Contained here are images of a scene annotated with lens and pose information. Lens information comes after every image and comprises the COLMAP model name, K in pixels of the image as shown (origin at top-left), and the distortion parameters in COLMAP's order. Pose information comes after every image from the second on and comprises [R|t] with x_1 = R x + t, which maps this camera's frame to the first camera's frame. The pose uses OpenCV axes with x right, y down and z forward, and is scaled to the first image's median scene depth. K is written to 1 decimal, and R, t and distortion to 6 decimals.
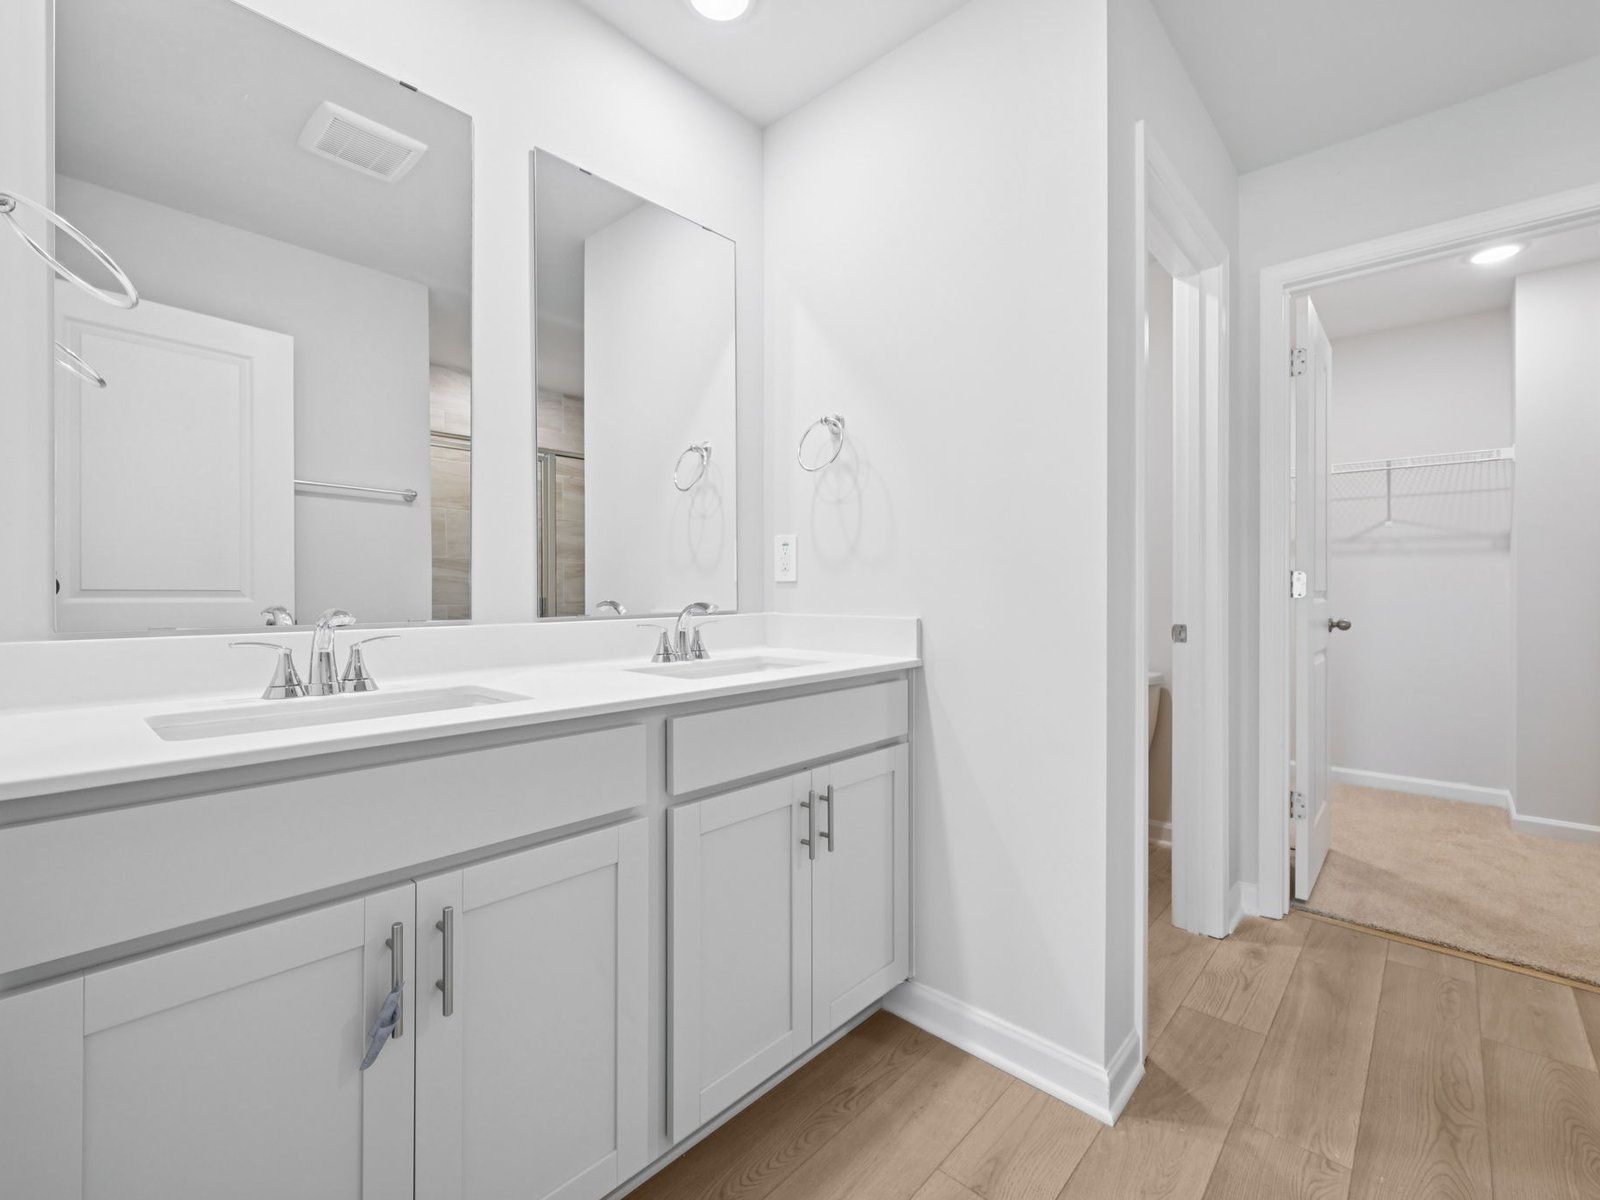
lens RADIAL K [[707.3, 0, 800.0], [0, 707.3, 600.0], [0, 0, 1]] dist [0.001682, 0.000207]
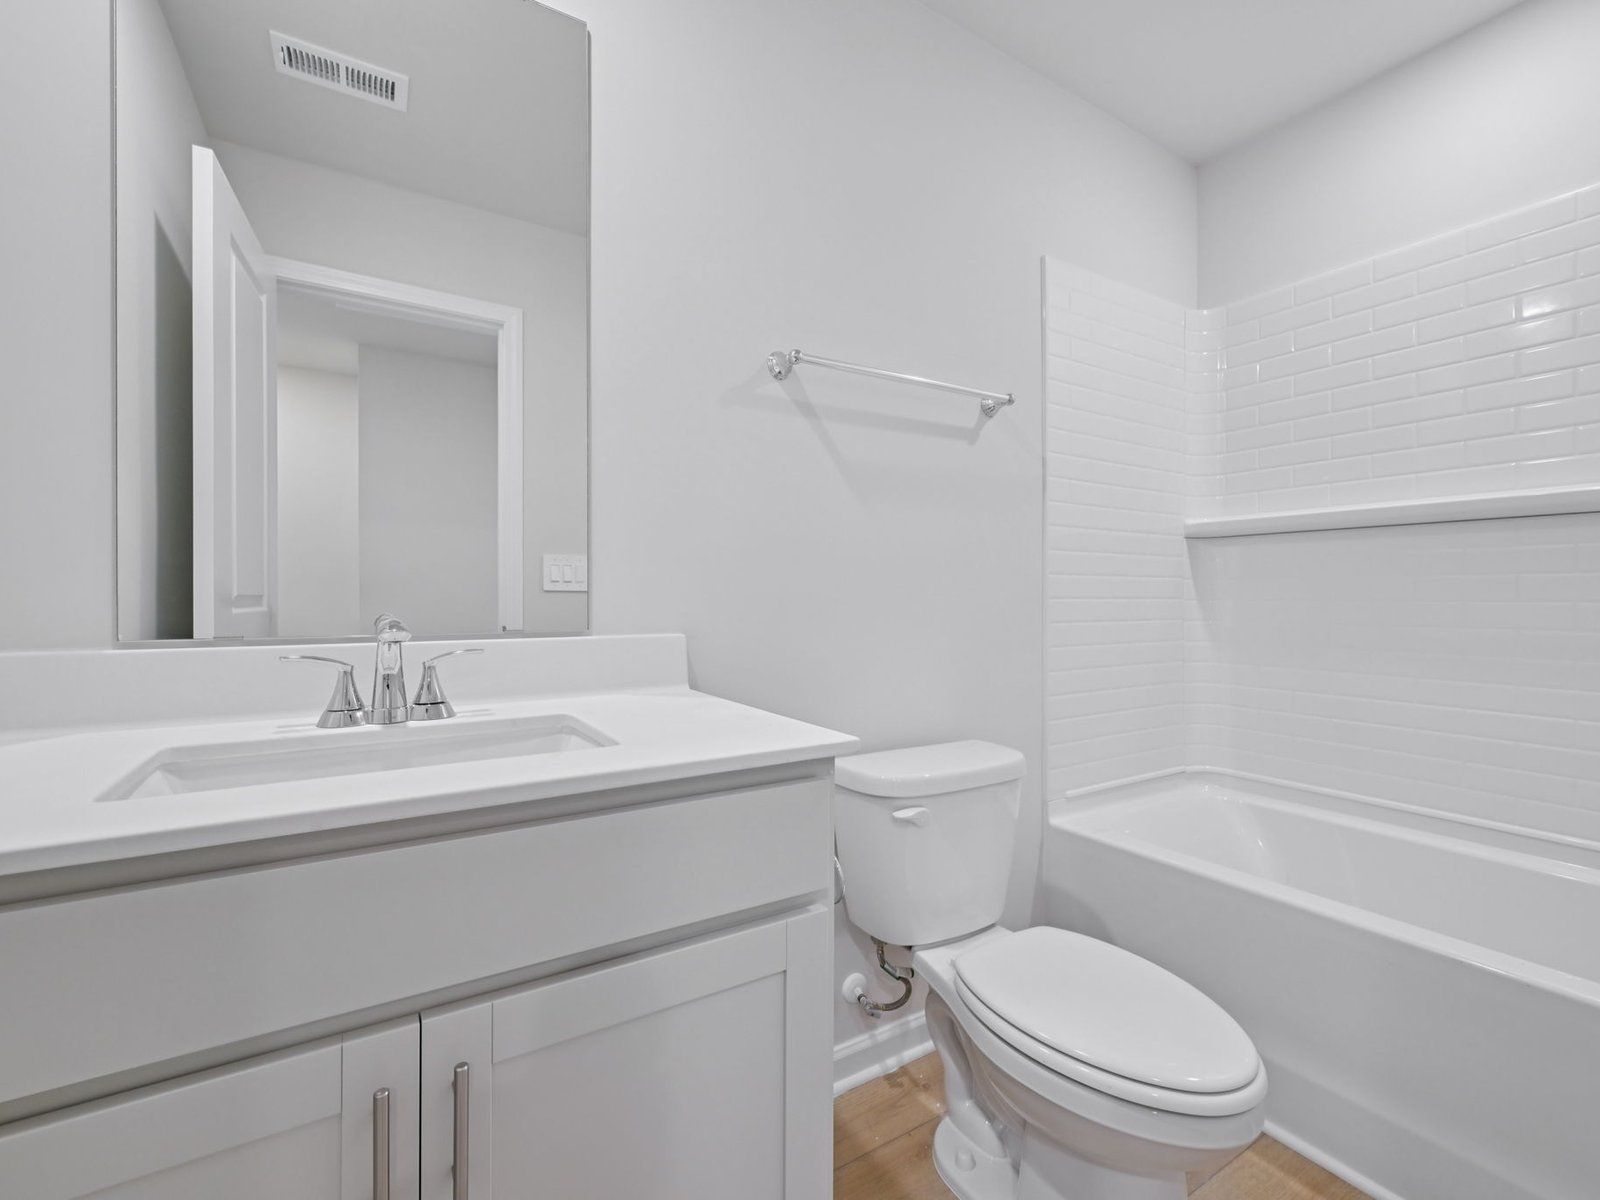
lens RADIAL K [[707.3, 0, 800.0], [0, 707.3, 600.0], [0, 0, 1]] dist [0.001682, 0.000207]
pose [[0.966284, -0.002831, -0.257464, -0.013821], [-0.000945, 0.999894, -0.014540, 0.005678], [0.257478, 0.014293, 0.966178, 0.349750]]
